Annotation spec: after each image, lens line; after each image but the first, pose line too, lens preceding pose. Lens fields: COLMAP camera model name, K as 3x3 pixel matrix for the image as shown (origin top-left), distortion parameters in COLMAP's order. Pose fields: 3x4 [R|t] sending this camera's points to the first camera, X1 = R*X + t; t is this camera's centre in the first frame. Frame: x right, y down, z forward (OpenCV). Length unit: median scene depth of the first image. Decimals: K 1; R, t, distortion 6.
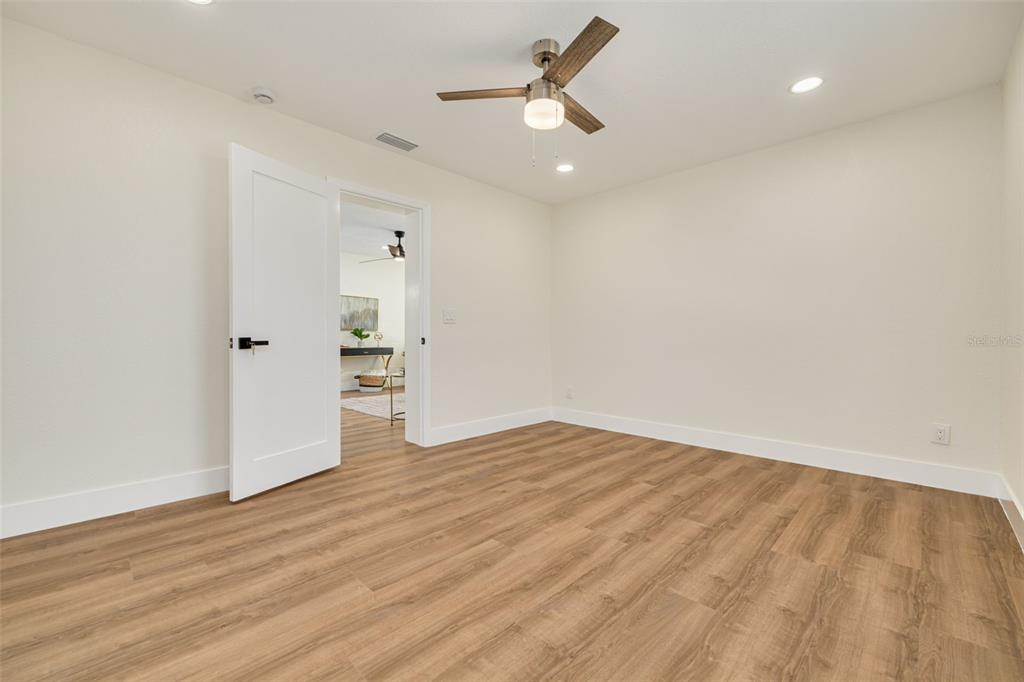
lens RADIAL K [[424.1, 0, 507.9], [0, 424.1, 340.1], [0, 0, 1]] dist [-0.001628, -0.000447]
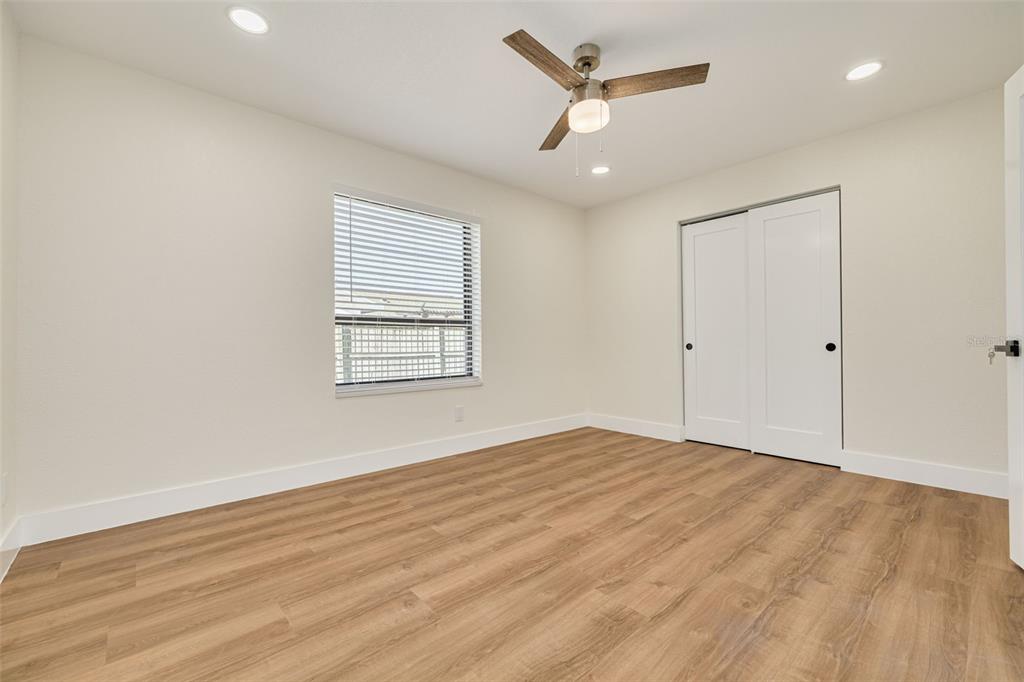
lens RADIAL K [[424.1, 0, 512.2], [0, 424.1, 341.6], [0, 0, 1]] dist [-0.001628, -0.000447]
pose [[-0.997715, 0.006276, 0.067270, 0.207755], [0.006710, 0.999958, 0.006220, -0.016006], [-0.067228, 0.006657, -0.997715, 2.055813]]
